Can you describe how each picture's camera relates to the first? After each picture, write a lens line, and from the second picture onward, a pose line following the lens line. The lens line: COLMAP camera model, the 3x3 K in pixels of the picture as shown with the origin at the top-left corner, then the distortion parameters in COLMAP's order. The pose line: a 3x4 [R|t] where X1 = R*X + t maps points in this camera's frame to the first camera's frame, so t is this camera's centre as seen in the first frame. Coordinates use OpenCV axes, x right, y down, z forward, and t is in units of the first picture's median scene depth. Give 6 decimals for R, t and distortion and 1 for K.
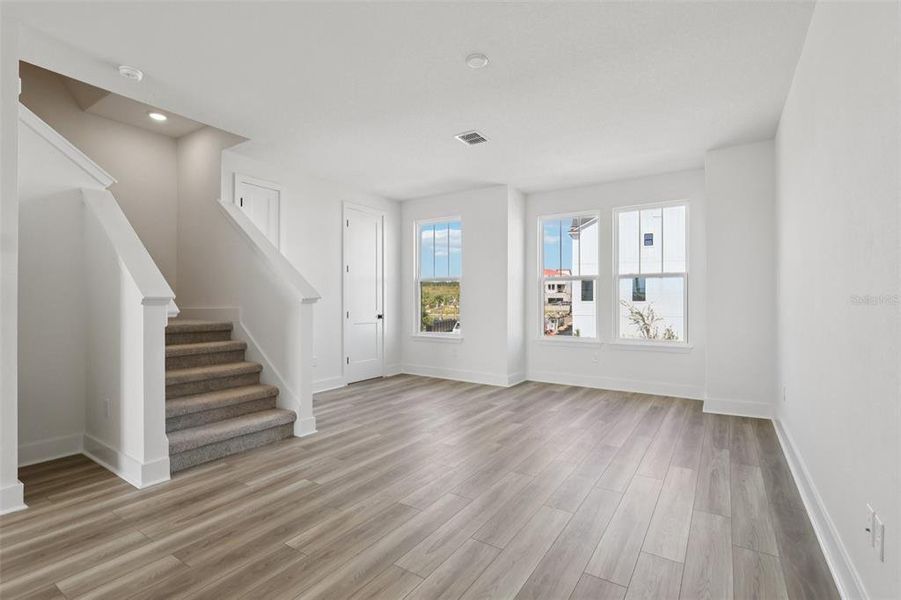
lens RADIAL K [[417.1, 0, 450.5], [0, 417.1, 300.0], [0, 0, 1]] dist [-0.001151, -0.000192]
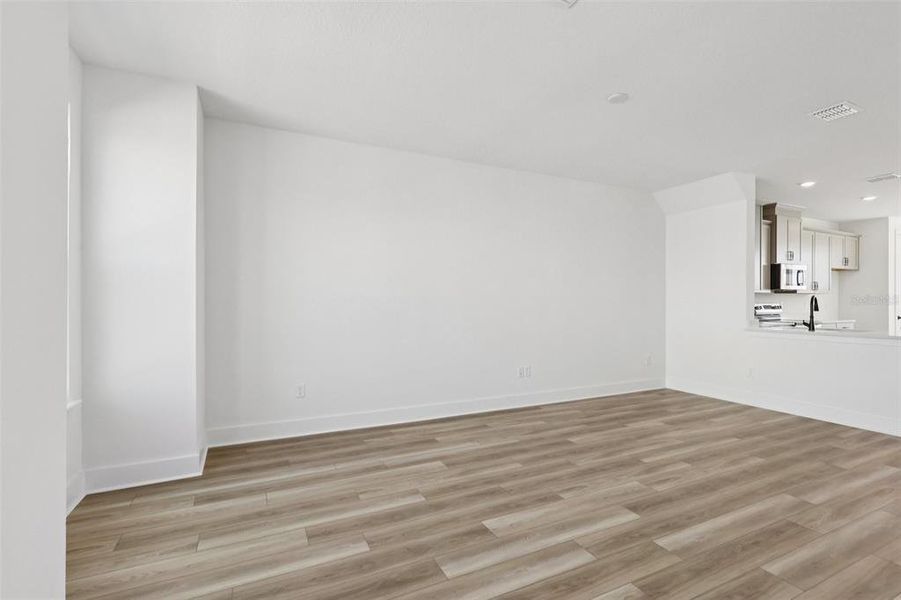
lens RADIAL K [[417.1, 0, 450.5], [0, 417.1, 300.0], [0, 0, 1]] dist [-0.001151, -0.000192]
pose [[-0.859218, 0.000529, 0.511610, -0.092058], [-0.003215, 0.999974, -0.006432, -0.009658], [-0.511600, -0.007171, -0.859194, 1.579110]]
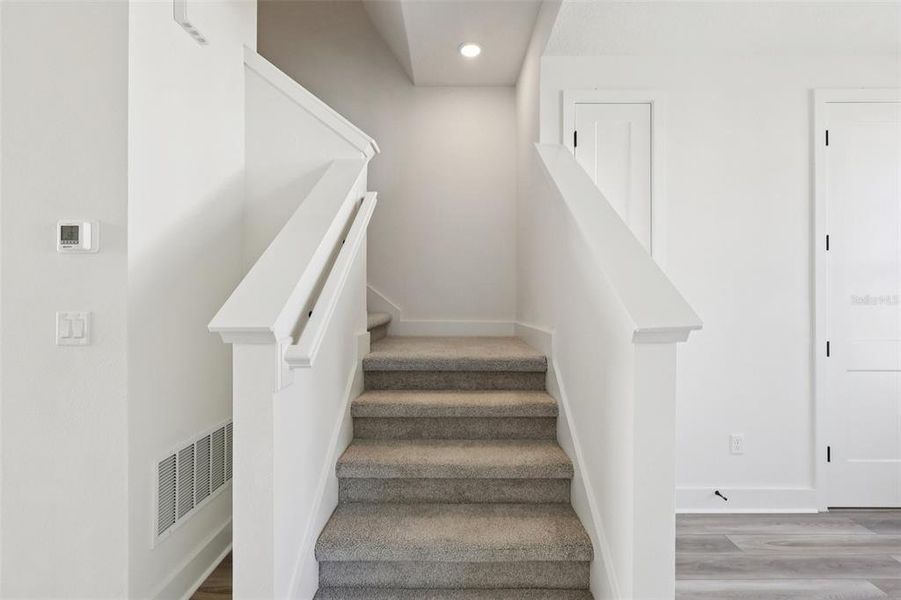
lens RADIAL K [[417.1, 0, 450.5], [0, 417.1, 300.0], [0, 0, 1]] dist [-0.001151, -0.000192]
pose [[0.550254, -0.001067, -0.834997, -0.154966], [0.000841, 0.999999, -0.000724, -0.024087], [0.834997, -0.000304, 0.550254, 0.667402]]
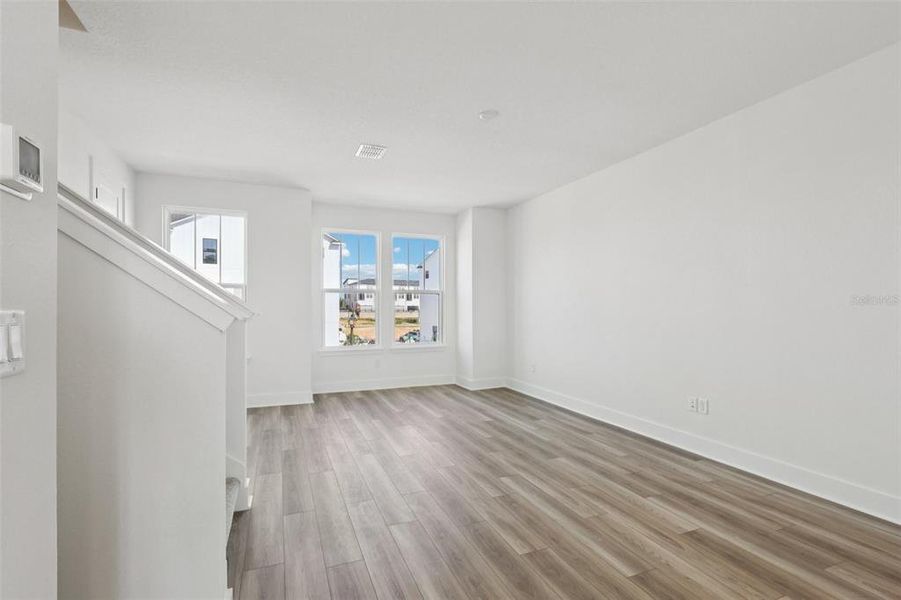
lens RADIAL K [[417.1, 0, 450.5], [0, 417.1, 300.0], [0, 0, 1]] dist [-0.001151, -0.000192]
pose [[0.563154, 0.017686, 0.826162, -0.712646], [-0.003261, 0.999811, -0.019181, -0.013897], [-0.826345, 0.008107, 0.563105, 0.292475]]
